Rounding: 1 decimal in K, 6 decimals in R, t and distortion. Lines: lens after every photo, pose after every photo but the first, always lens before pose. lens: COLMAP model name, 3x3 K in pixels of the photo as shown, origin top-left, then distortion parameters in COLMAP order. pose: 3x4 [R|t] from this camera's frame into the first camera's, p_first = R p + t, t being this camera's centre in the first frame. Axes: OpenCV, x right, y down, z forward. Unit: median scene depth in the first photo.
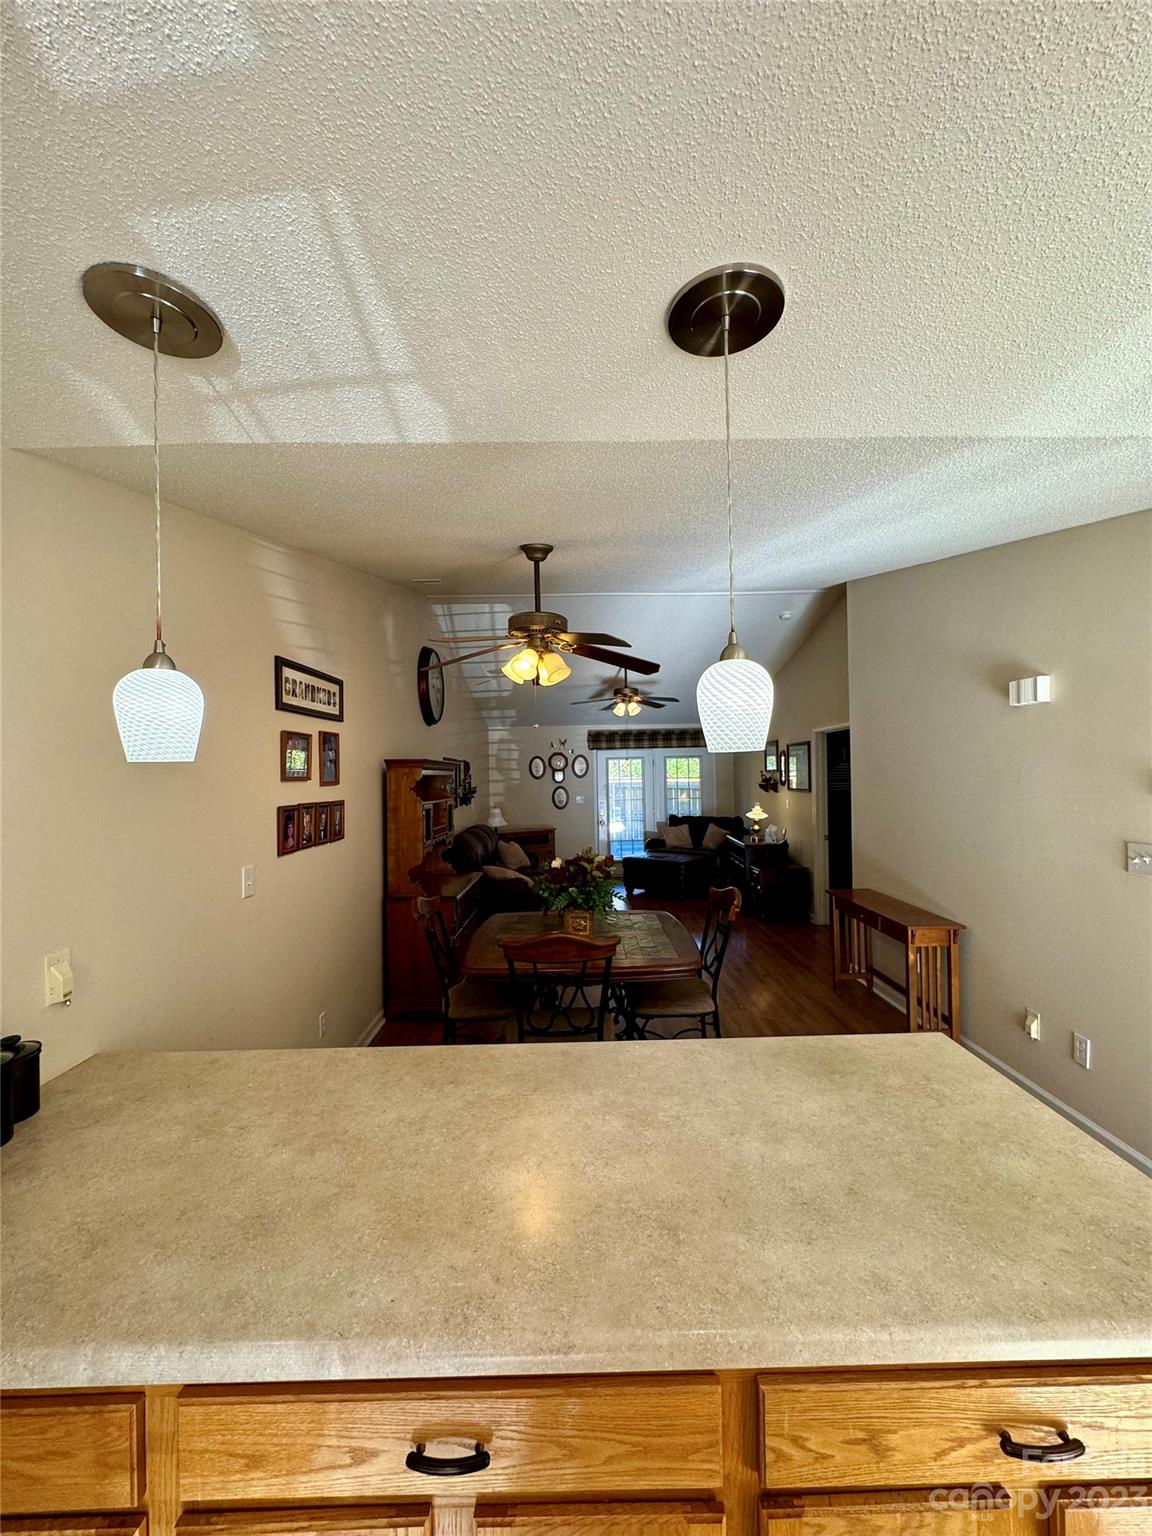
lens RADIAL K [[614.6, 0, 574.0], [0, 614.6, 769.3], [0, 0, 1]] dist [0.001061, 0.000336]
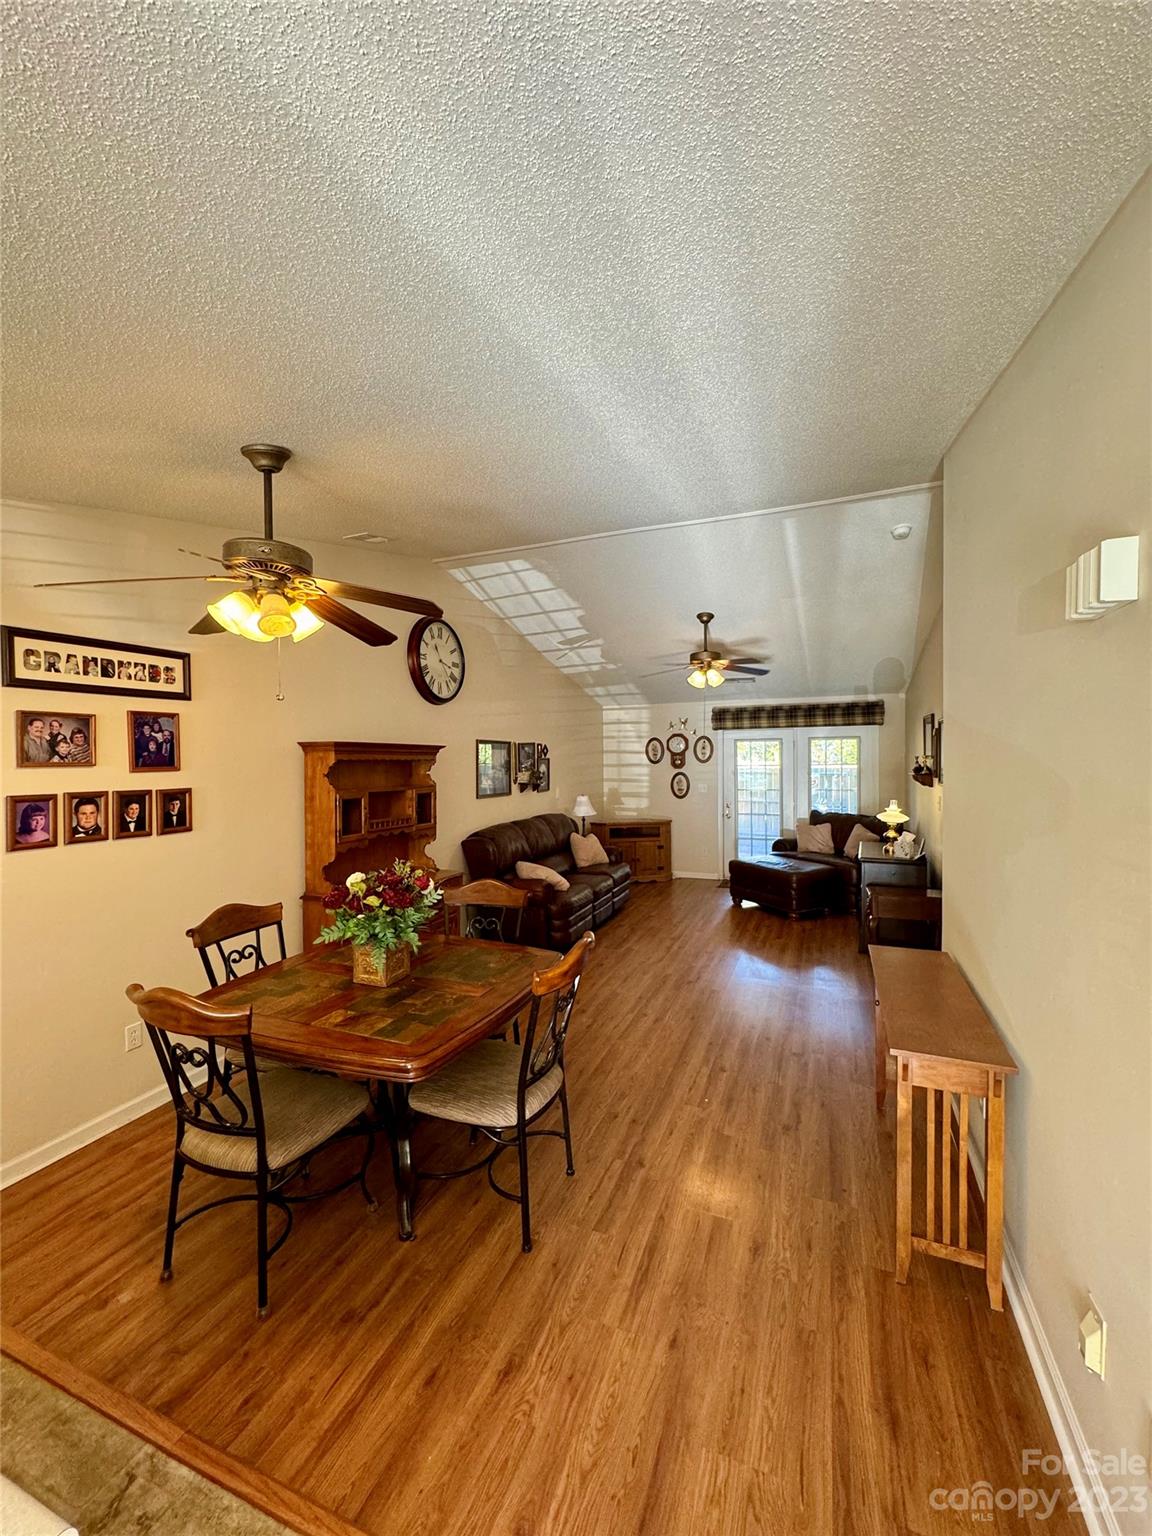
lens RADIAL K [[614.6, 0, 574.6], [0, 614.6, 767.4], [0, 0, 1]] dist [0.001061, 0.000336]
pose [[0.921314, 0.013564, -0.388582, 0.206427], [-0.003667, 0.999650, 0.026200, -0.001955], [0.388802, -0.022713, 0.921042, 0.165078]]
